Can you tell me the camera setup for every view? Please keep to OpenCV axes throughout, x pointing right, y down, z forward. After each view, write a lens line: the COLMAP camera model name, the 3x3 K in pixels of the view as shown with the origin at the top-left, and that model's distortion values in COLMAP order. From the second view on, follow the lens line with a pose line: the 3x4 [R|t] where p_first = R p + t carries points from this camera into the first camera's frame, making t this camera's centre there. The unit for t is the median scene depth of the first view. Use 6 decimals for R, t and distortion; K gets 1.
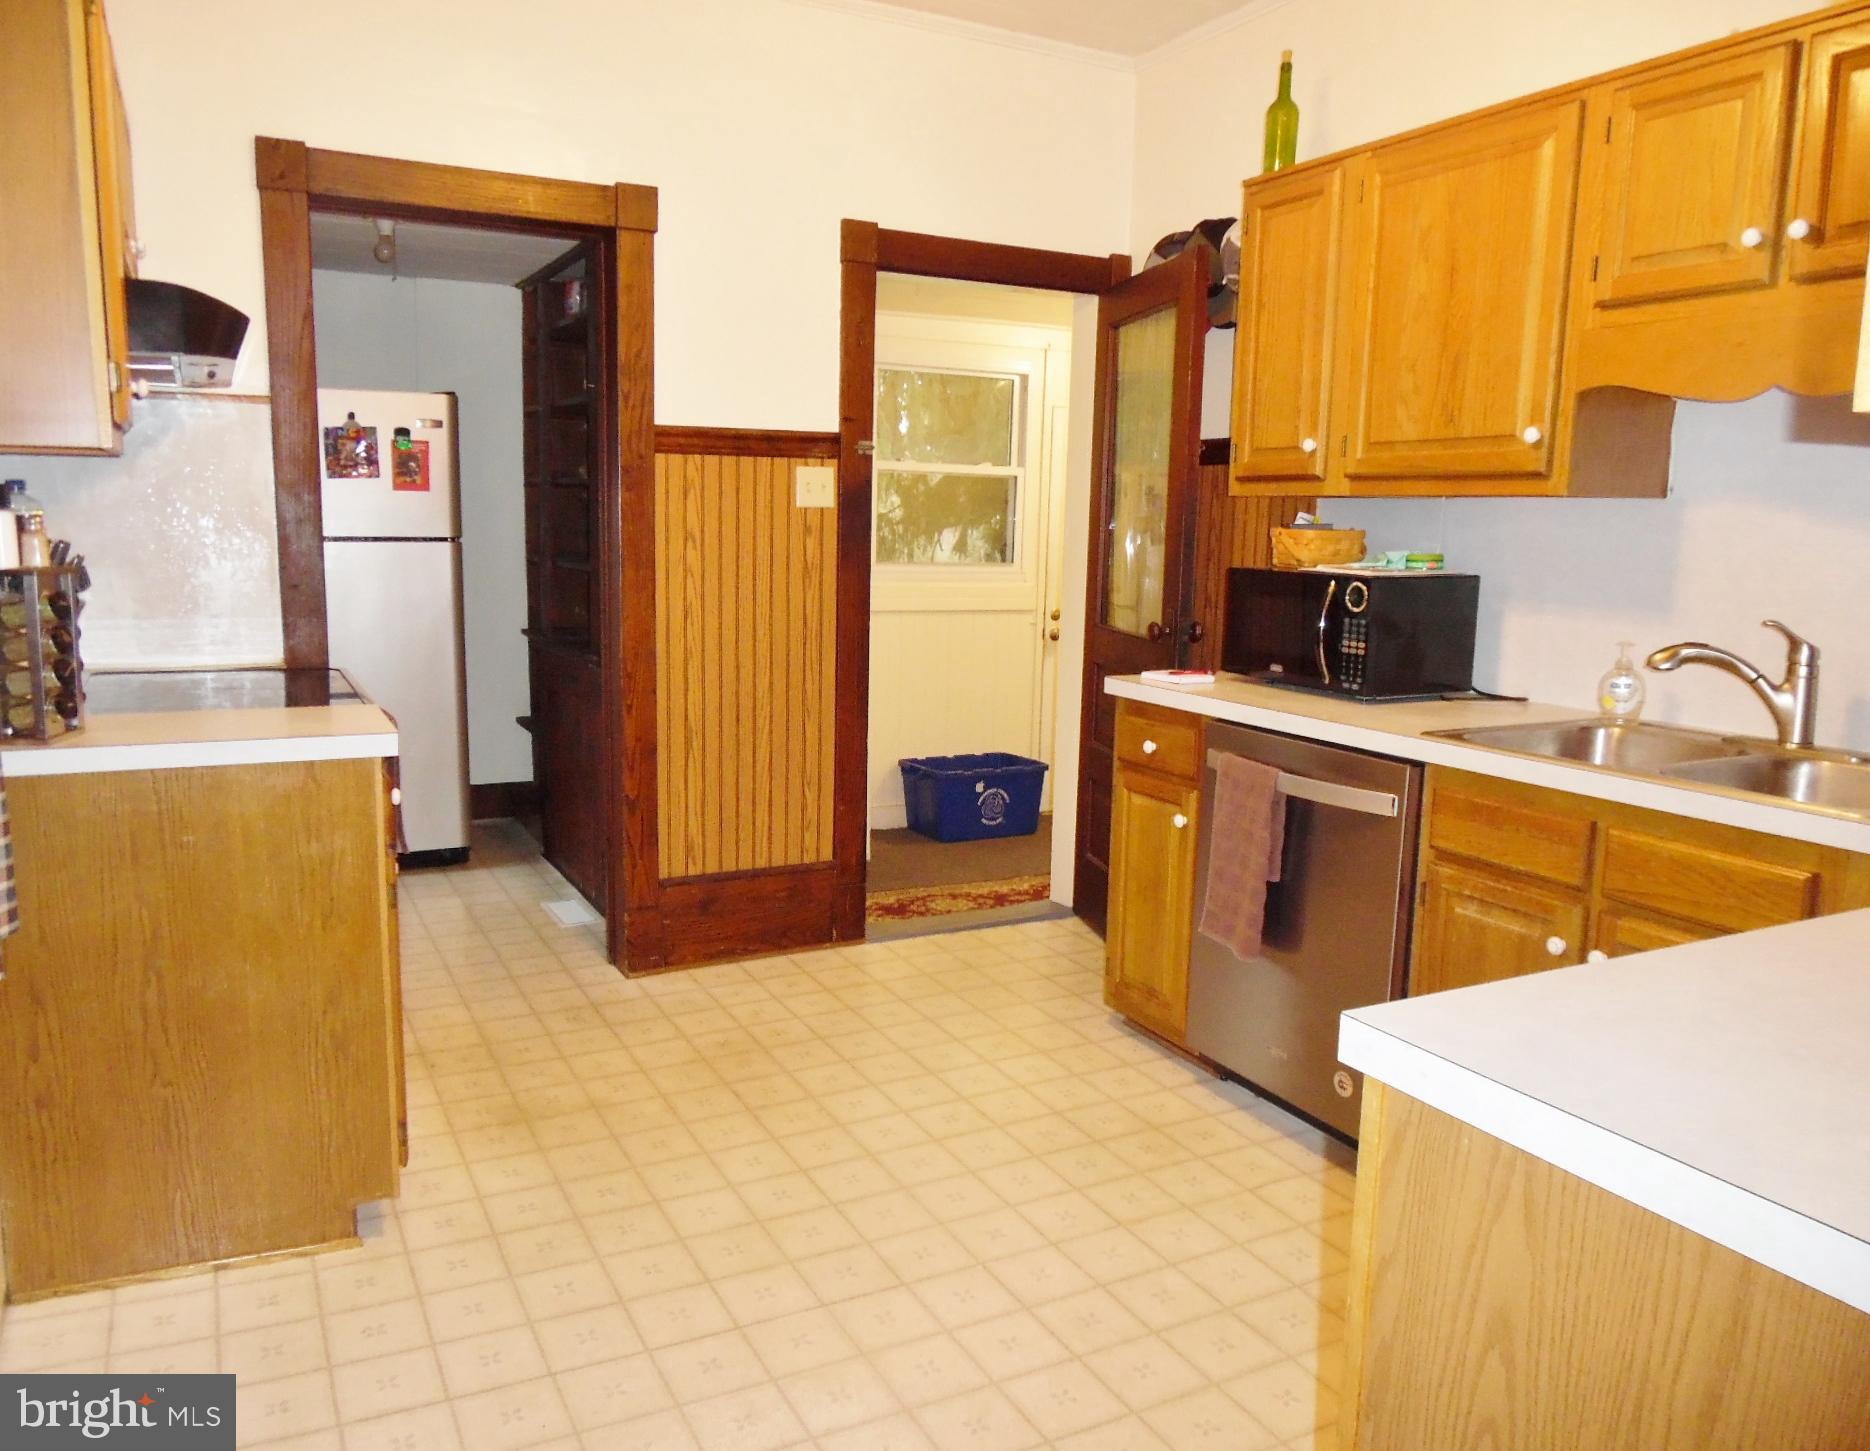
lens RADIAL K [[1396.0, 0, 931.7], [0, 1396.0, 729.8], [0, 0, 1]] dist [0.000322, -0.000008]
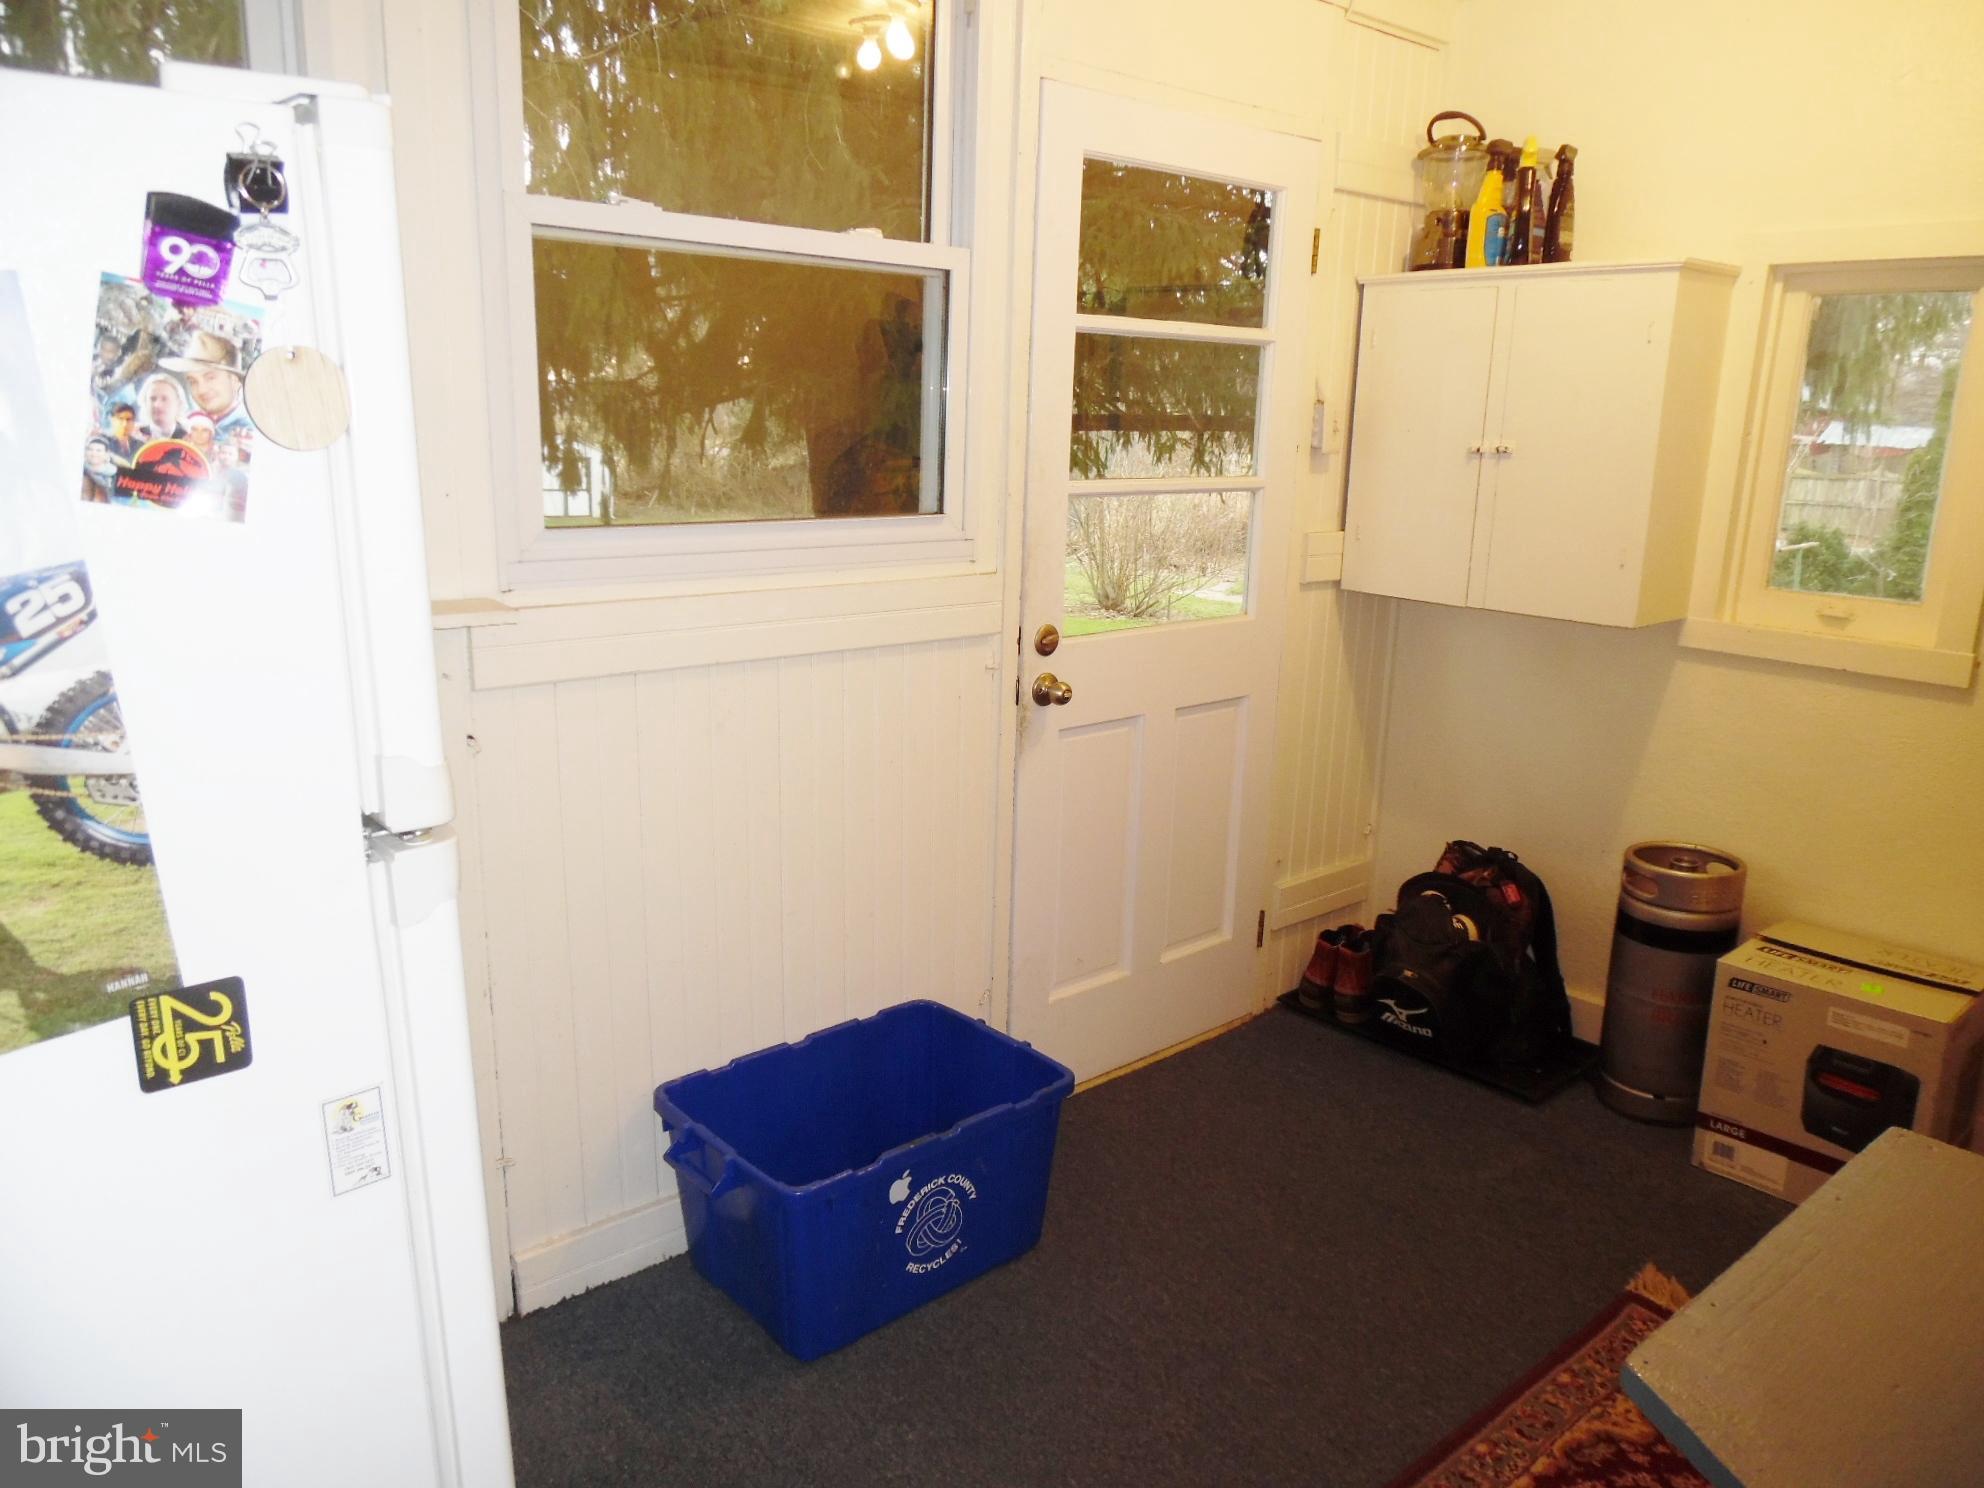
lens RADIAL K [[1385.7, 0, 1001.4], [0, 1385.7, 738.2], [0, 0, 1]] dist [-0.019981, 0.000035]
pose [[0.977728, -0.051130, 0.203550, -0.004327], [0.030794, 0.994323, 0.101852, -0.096159], [-0.207602, -0.093316, 0.973752, 0.626346]]
